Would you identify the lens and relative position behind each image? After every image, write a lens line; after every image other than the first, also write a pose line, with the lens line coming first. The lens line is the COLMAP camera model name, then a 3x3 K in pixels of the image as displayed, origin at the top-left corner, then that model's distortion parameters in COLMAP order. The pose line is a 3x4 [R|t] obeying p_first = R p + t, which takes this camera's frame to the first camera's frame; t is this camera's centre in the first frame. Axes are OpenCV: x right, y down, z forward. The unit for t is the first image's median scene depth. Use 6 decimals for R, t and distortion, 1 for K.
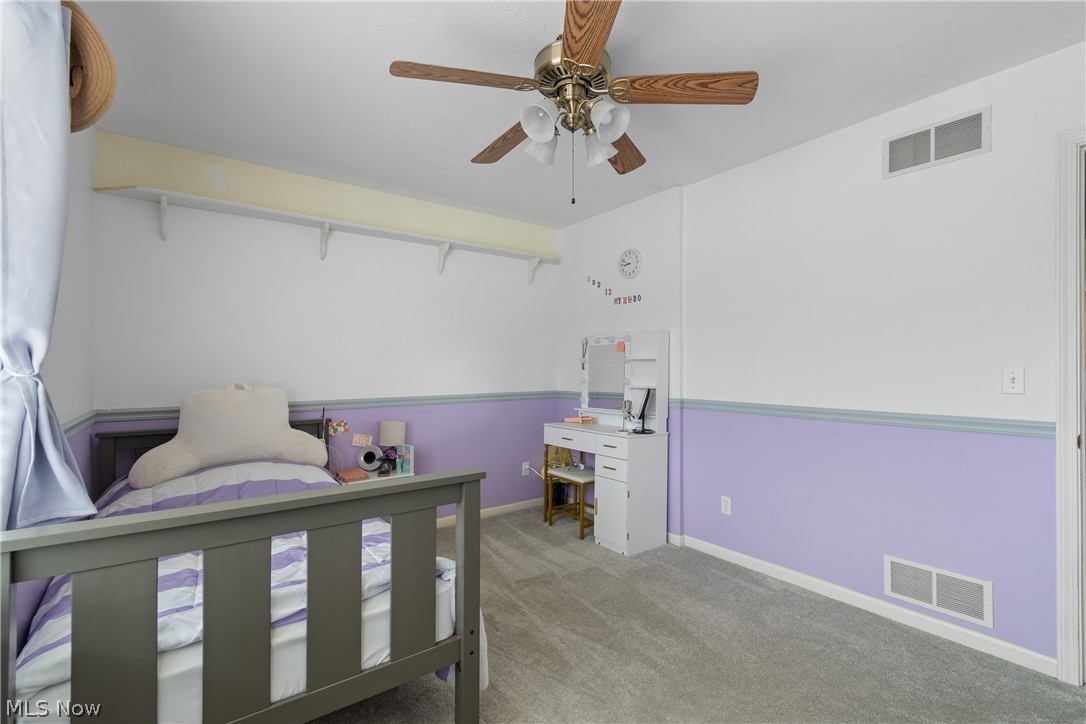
lens RADIAL K [[492.2, 0, 546.5], [0, 492.2, 367.9], [0, 0, 1]] dist [0.005868, -0.000572]
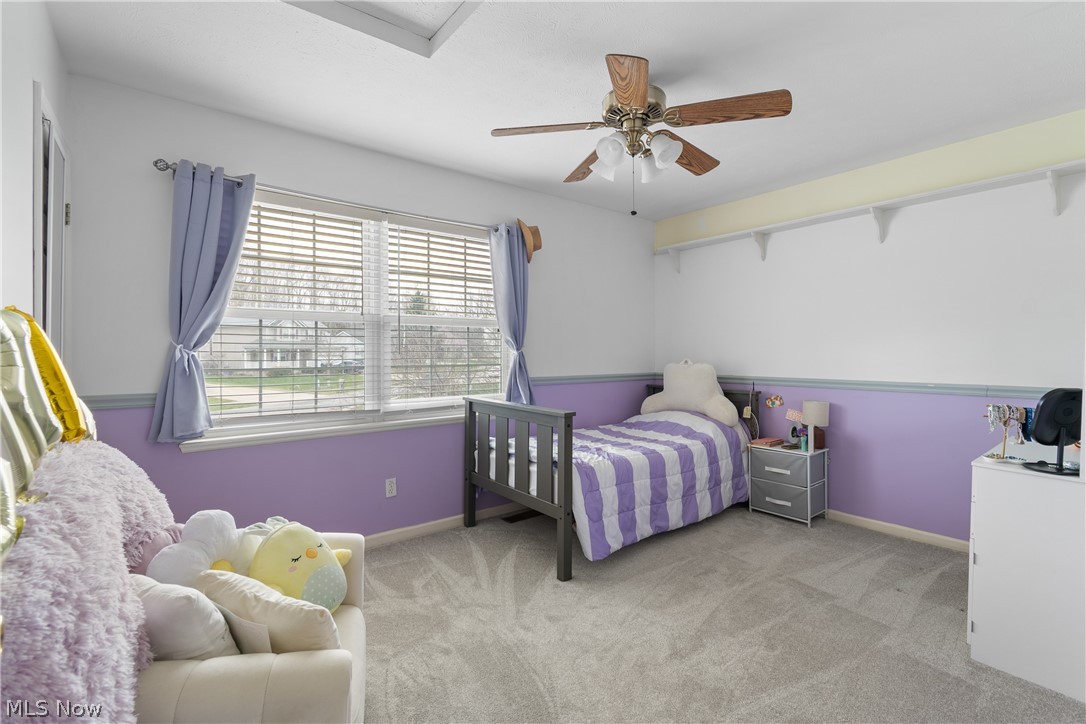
lens RADIAL K [[492.2, 0, 547.1], [0, 492.2, 352.2], [0, 0, 1]] dist [0.005868, -0.000572]
pose [[0.007818, 0.004182, -0.999961, 0.837646], [0.003976, 0.999983, 0.004213, -0.002319], [0.999962, -0.004009, 0.007801, 0.510132]]
